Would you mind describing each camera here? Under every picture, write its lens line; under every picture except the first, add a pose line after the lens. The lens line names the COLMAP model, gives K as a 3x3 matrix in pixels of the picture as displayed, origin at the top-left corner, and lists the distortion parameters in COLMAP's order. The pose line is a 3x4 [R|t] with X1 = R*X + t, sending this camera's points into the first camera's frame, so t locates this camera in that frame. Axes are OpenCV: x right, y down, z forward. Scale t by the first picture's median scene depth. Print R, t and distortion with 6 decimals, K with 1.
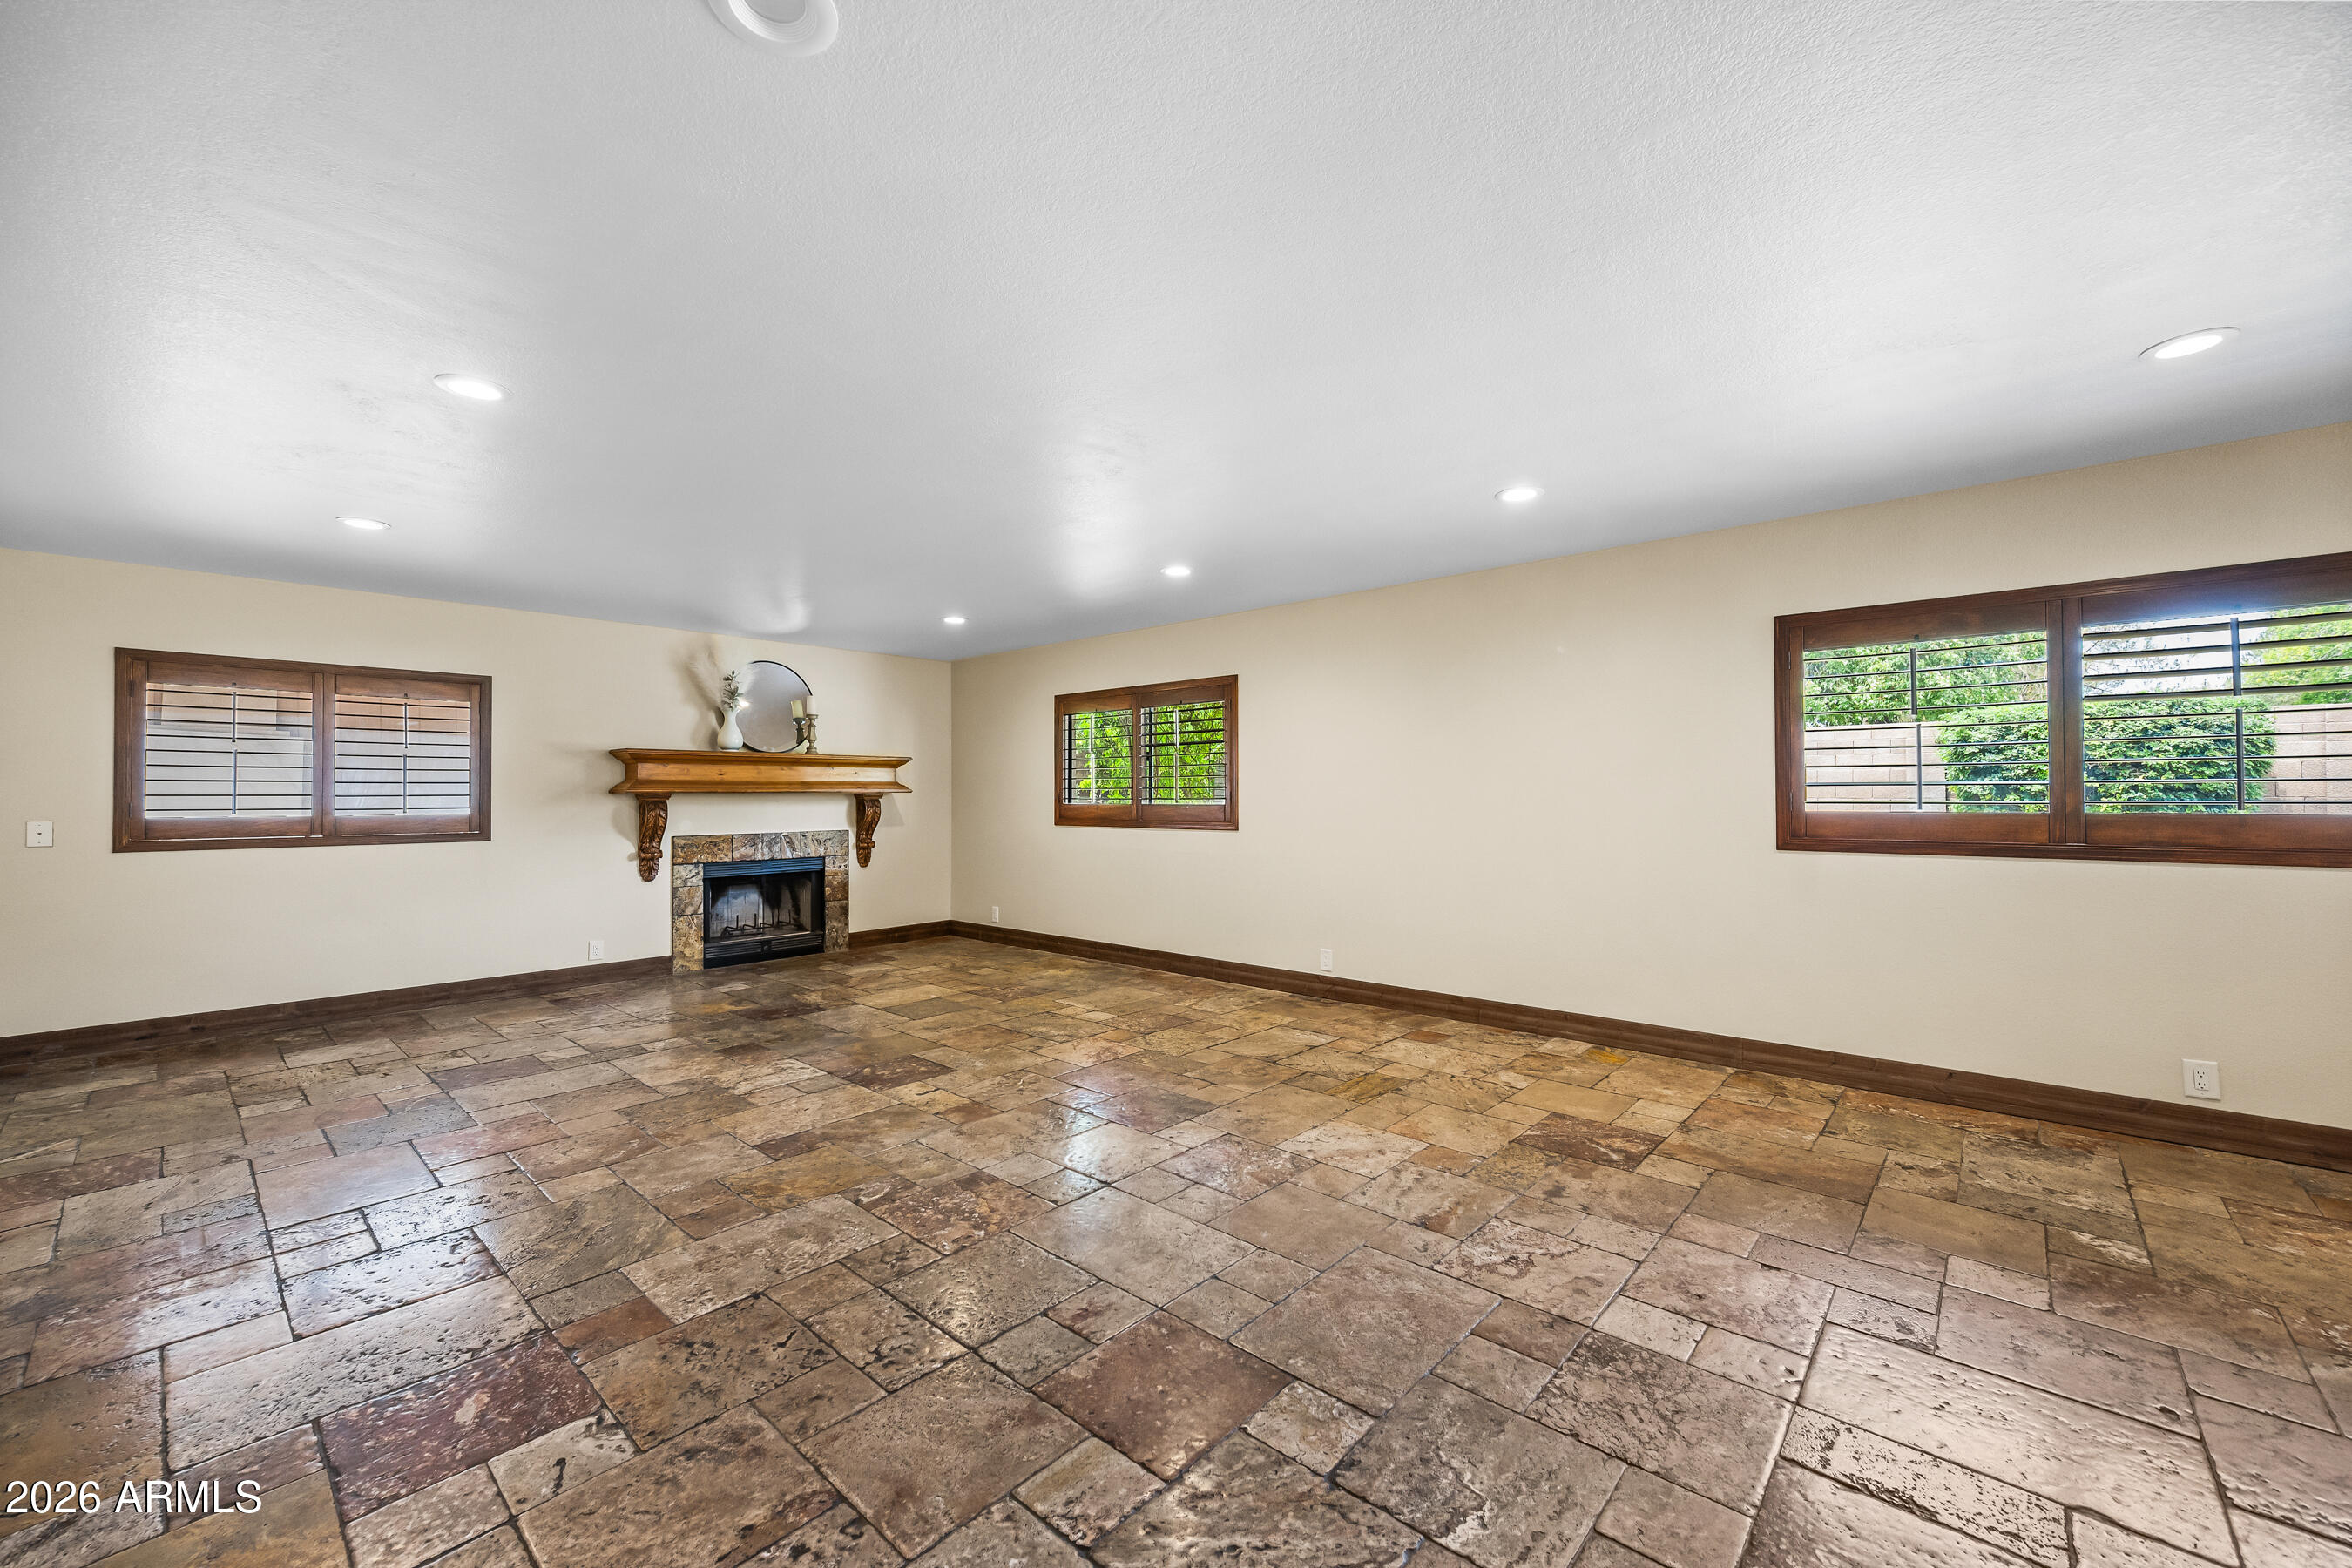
lens RADIAL K [[922.5, 0, 1186.5], [0, 922.5, 787.3], [0, 0, 1]] dist [-0.002886, 0.000072]
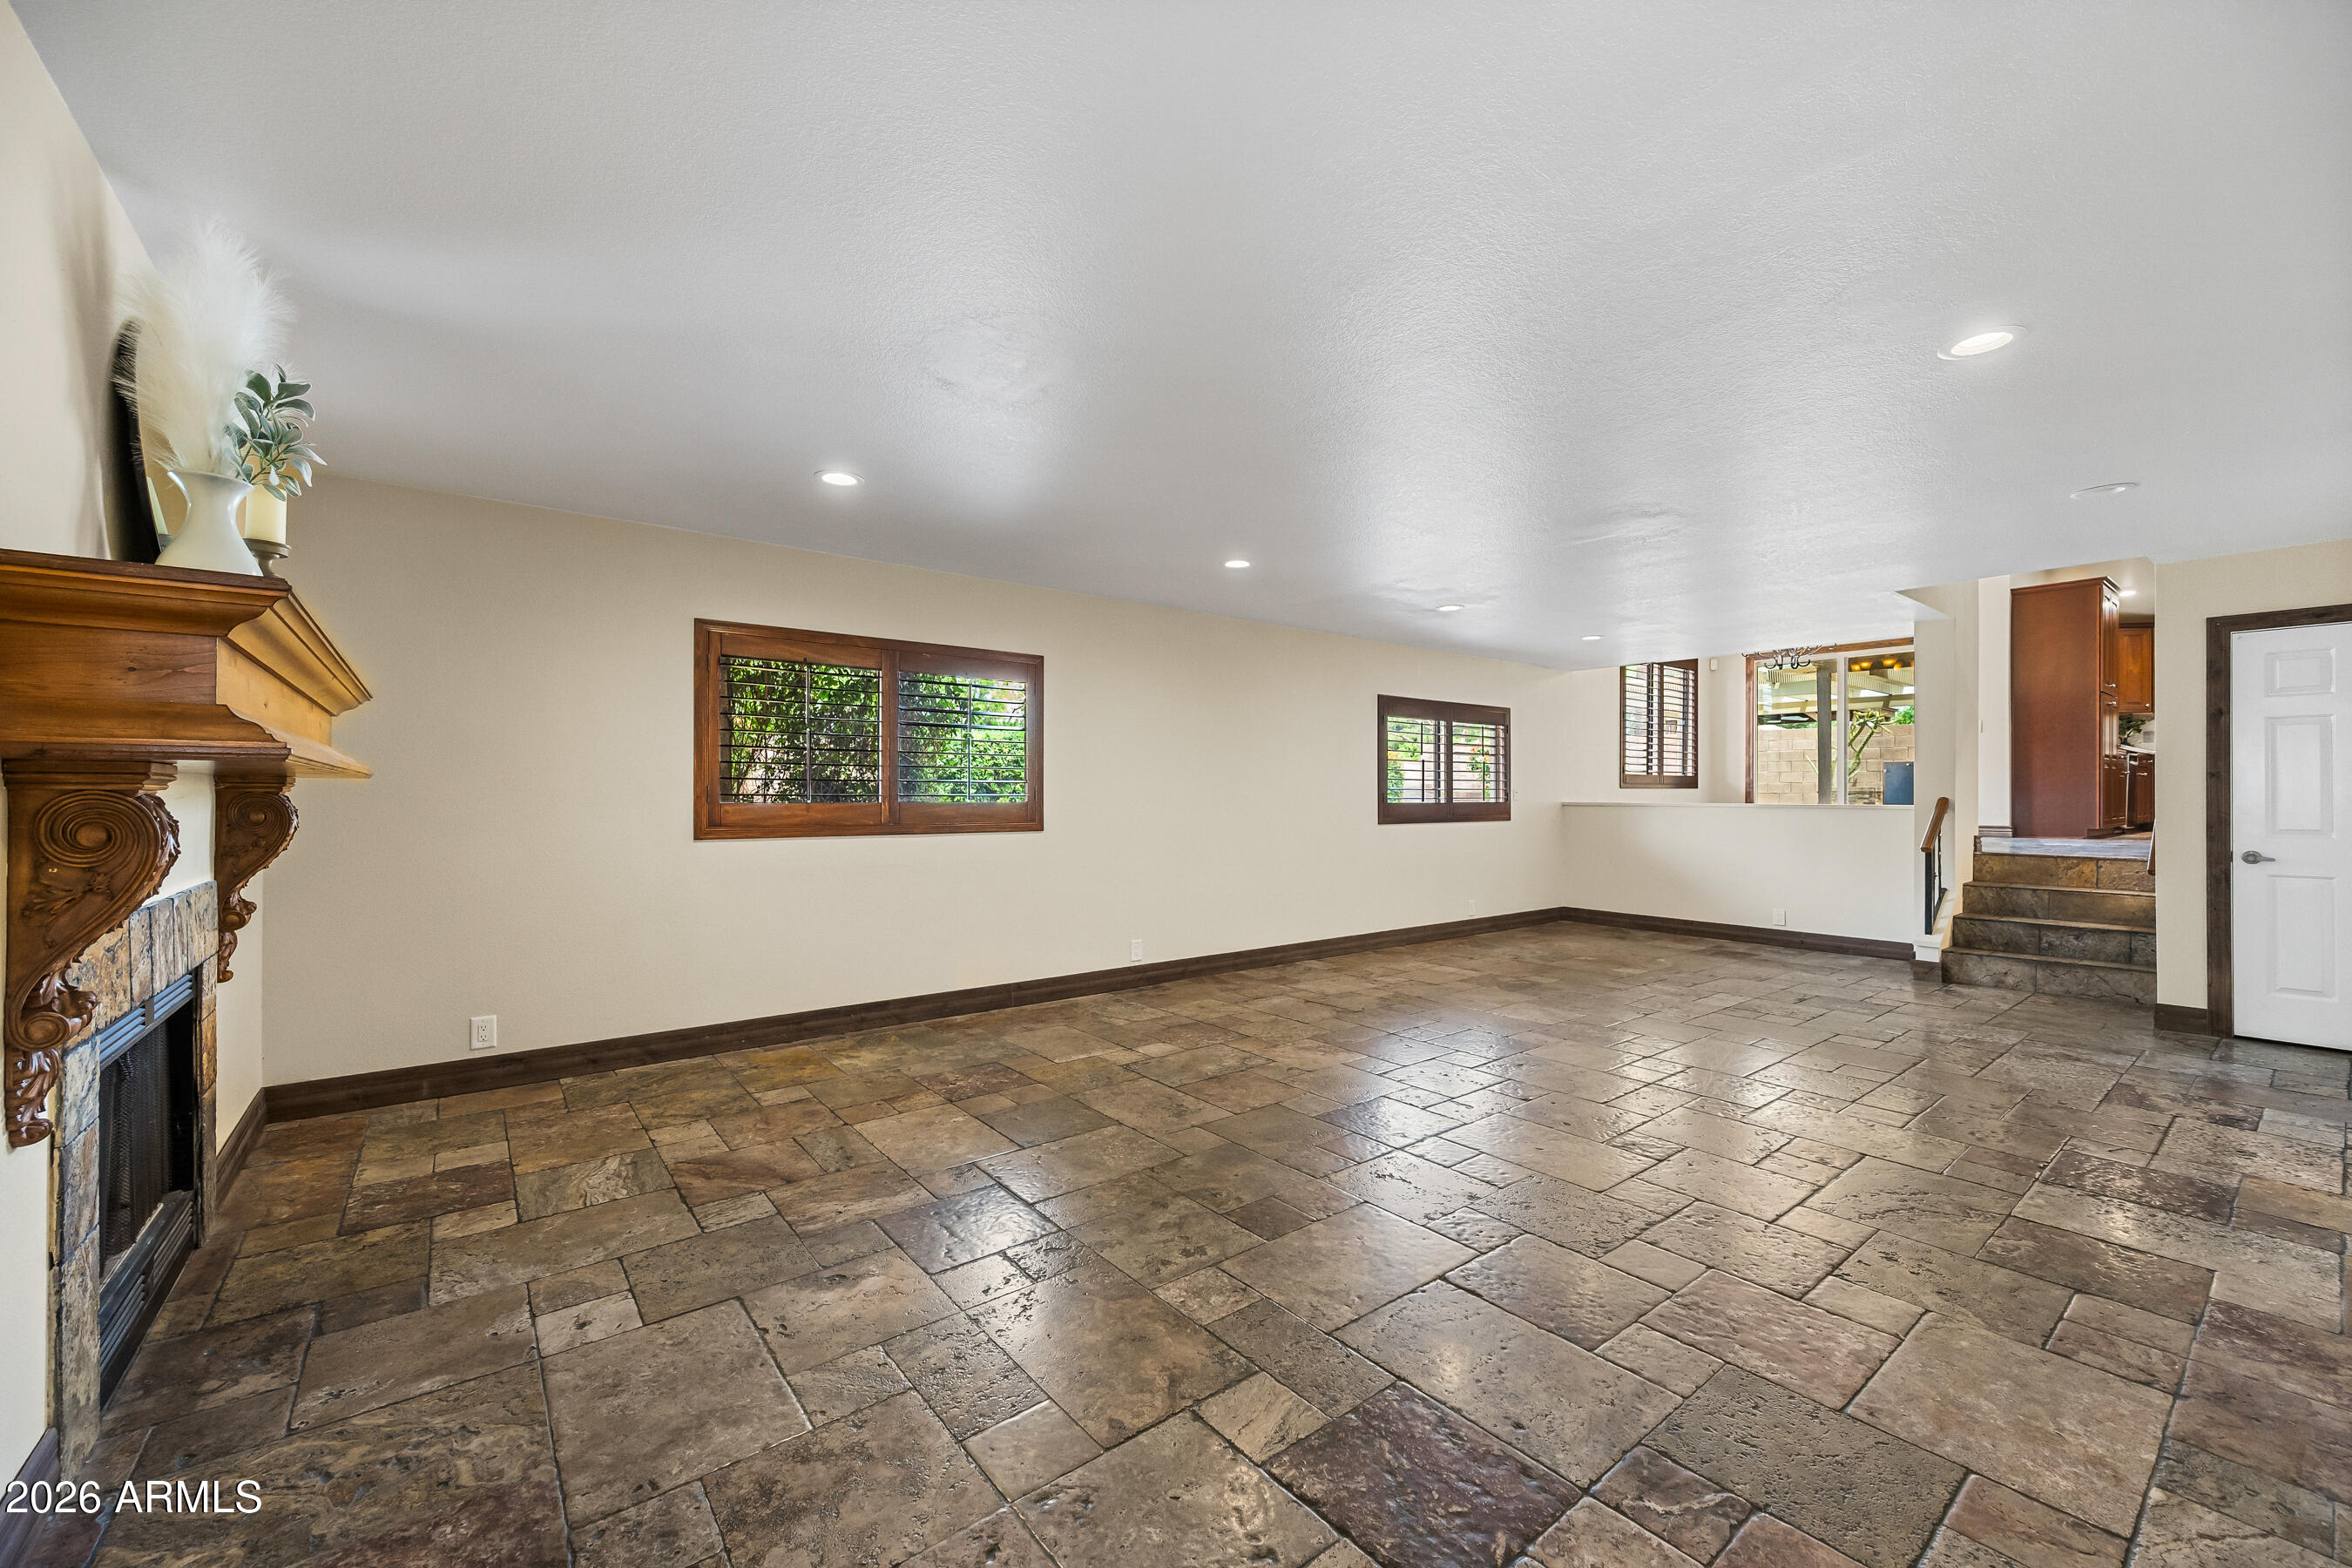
lens RADIAL K [[922.5, 0, 1181.1], [0, 922.5, 791.4], [0, 0, 1]] dist [-0.002886, 0.000072]
pose [[0.170144, 0.003468, 0.985413, -1.072394], [-0.014789, 0.999890, -0.000966, 0.010280], [-0.985308, -0.014409, 0.170176, 0.953772]]
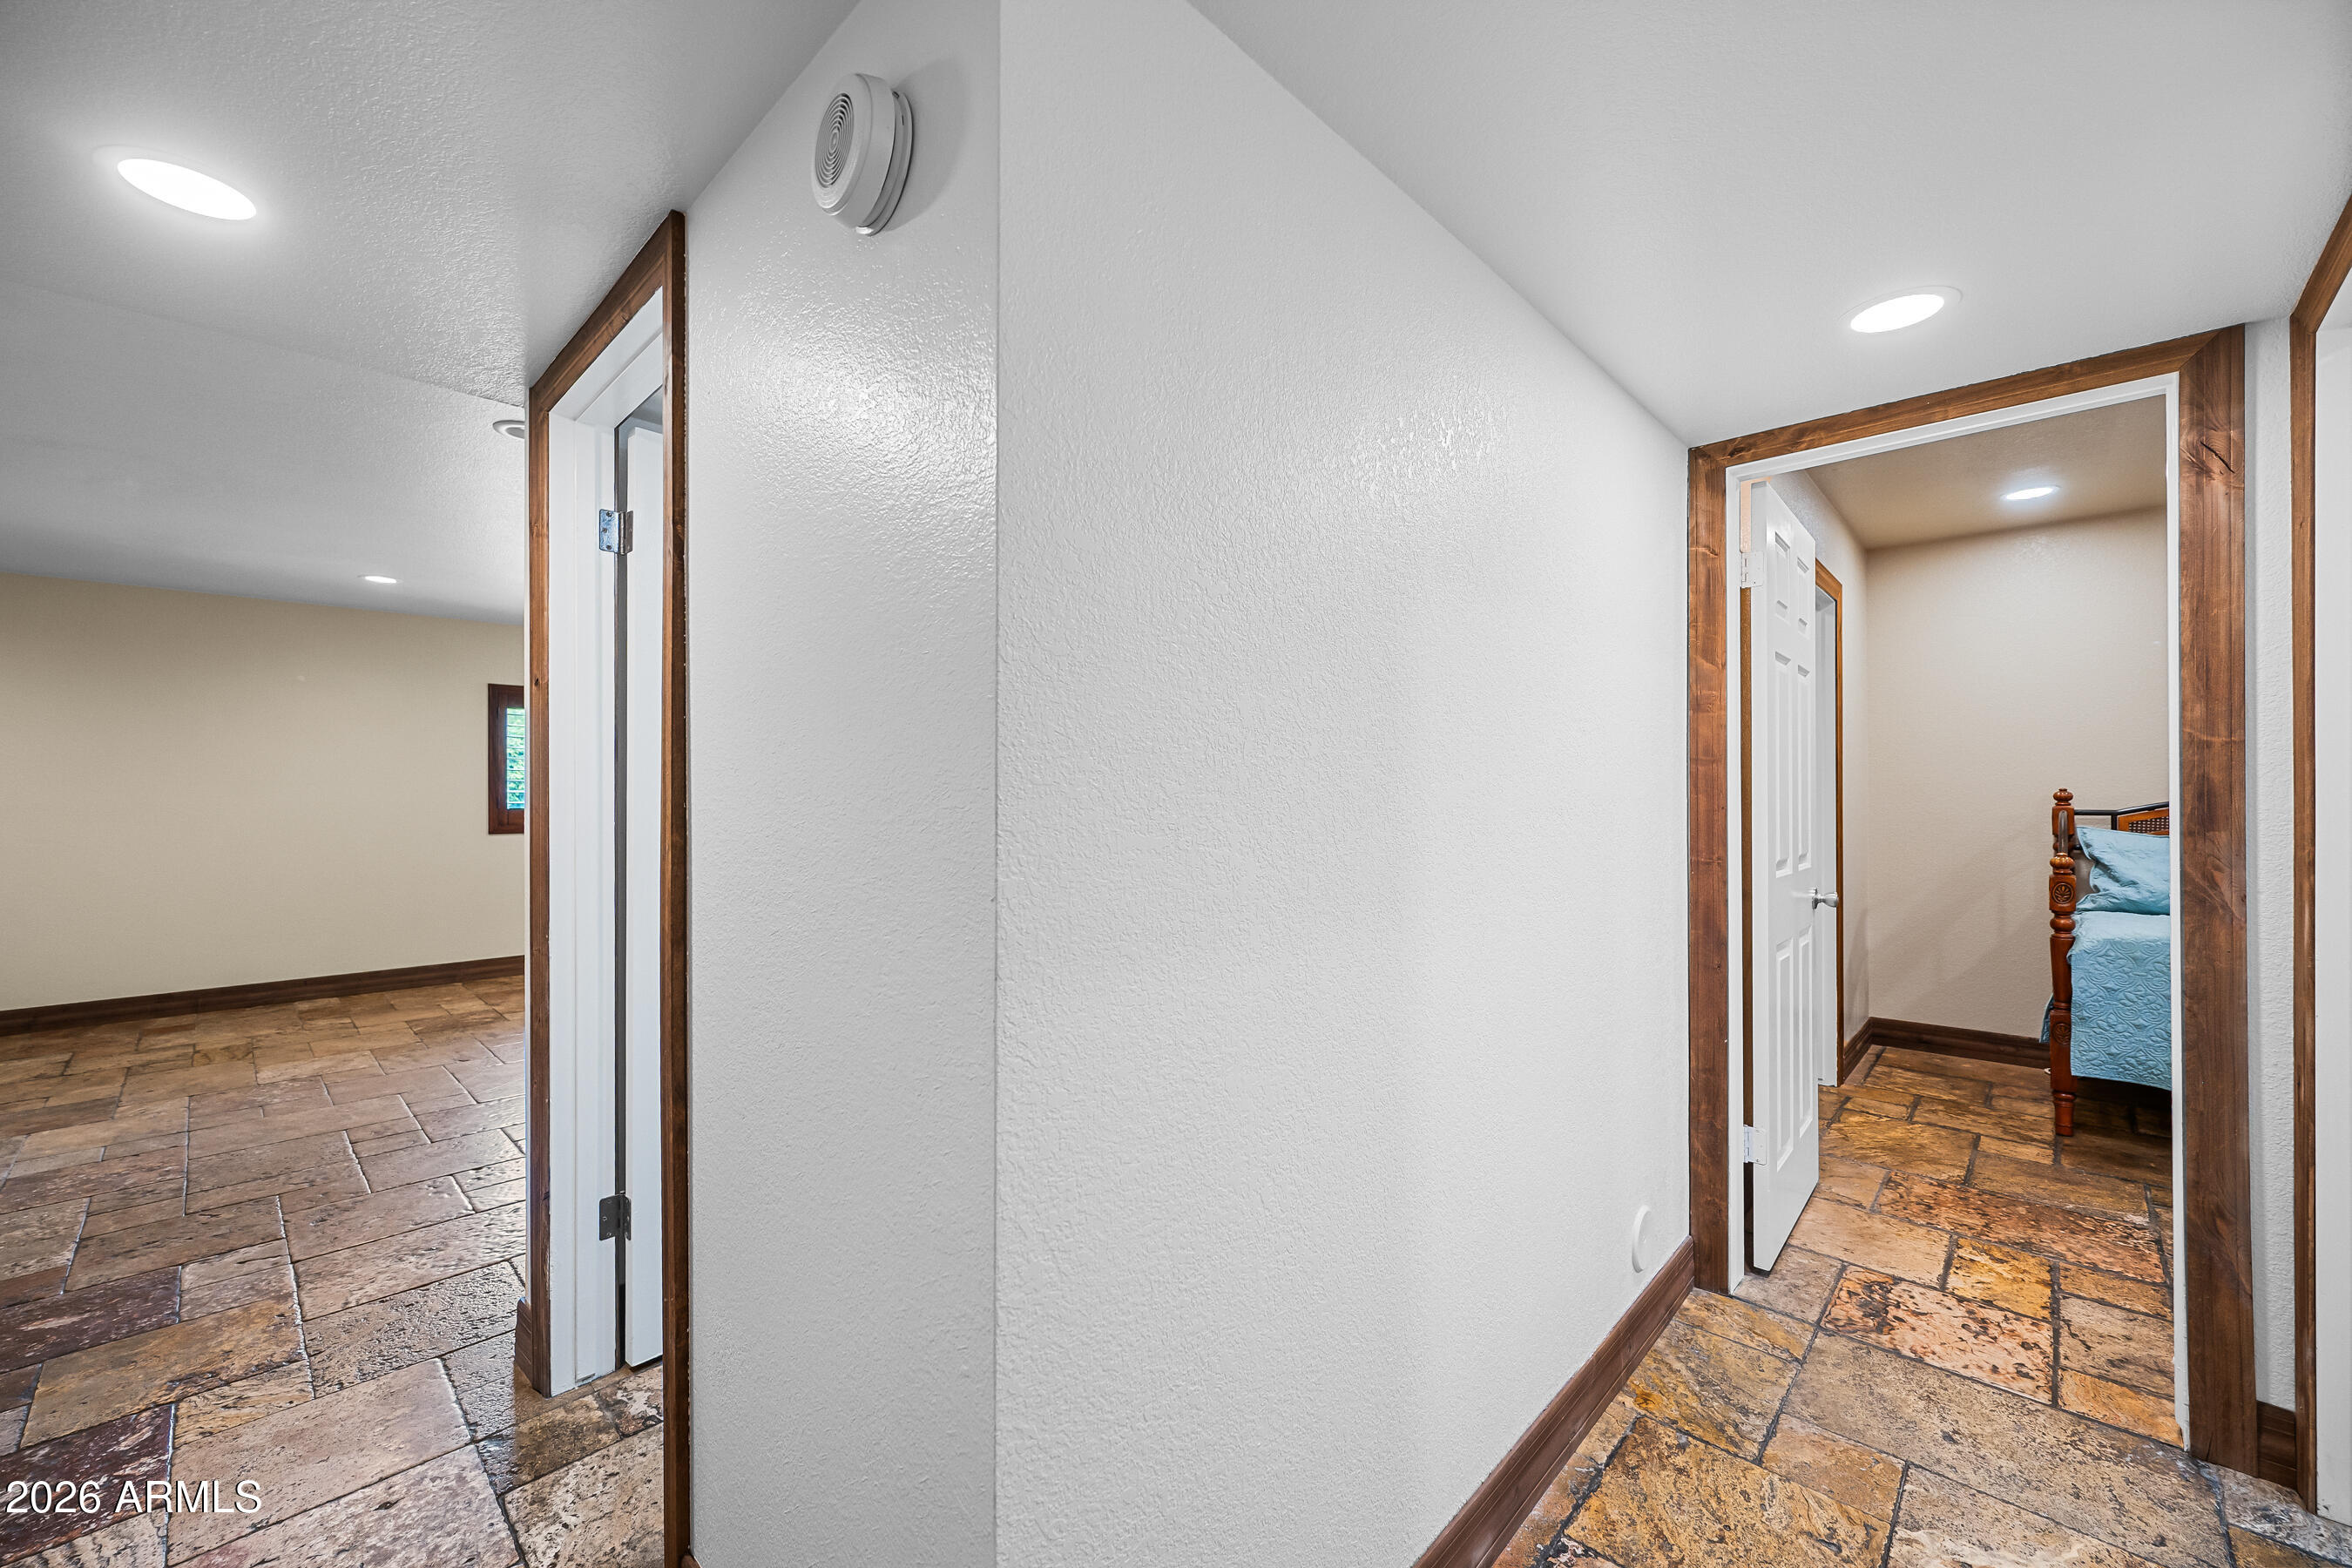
lens RADIAL K [[922.5, 0, 1180.7], [0, 922.5, 792.3], [0, 0, 1]] dist [-0.002886, 0.000072]
pose [[0.035750, 0.005585, 0.999345, -0.771030], [-0.010022, 0.999936, -0.005230, -0.005516], [-0.999311, -0.009829, 0.035803, -0.194721]]
